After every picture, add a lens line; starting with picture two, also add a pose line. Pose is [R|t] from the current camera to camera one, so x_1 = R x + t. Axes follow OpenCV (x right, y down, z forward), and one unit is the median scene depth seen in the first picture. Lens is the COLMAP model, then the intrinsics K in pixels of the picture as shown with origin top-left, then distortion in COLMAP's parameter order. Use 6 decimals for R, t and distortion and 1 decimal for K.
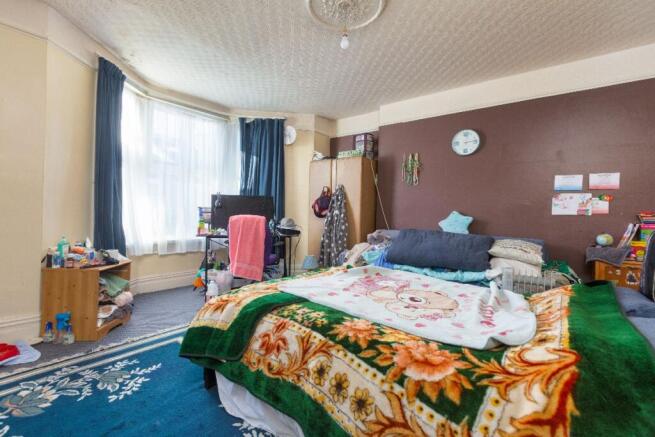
lens RADIAL K [[299.7, 0, 323.8], [0, 299.7, 216.2], [0, 0, 1]] dist [-0.001941, -0.000225]
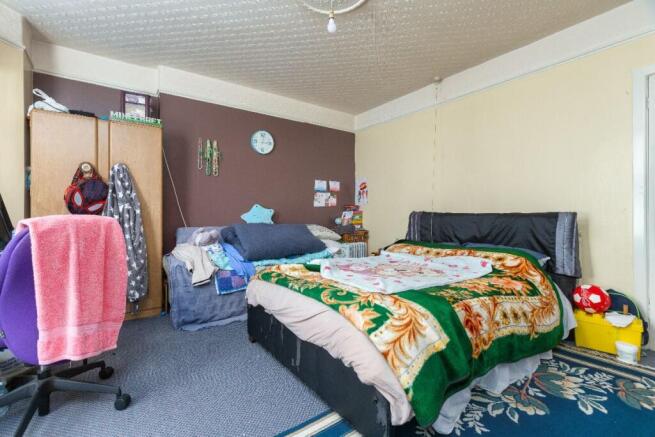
lens RADIAL K [[299.7, 0, 323.8], [0, 299.7, 217.0], [0, 0, 1]] dist [-0.001941, -0.000225]
pose [[0.257098, -0.043098, 0.965424, -0.562639], [0.016352, 0.999056, 0.040244, -0.011525], [-0.966247, 0.005440, 0.257560, 0.510723]]
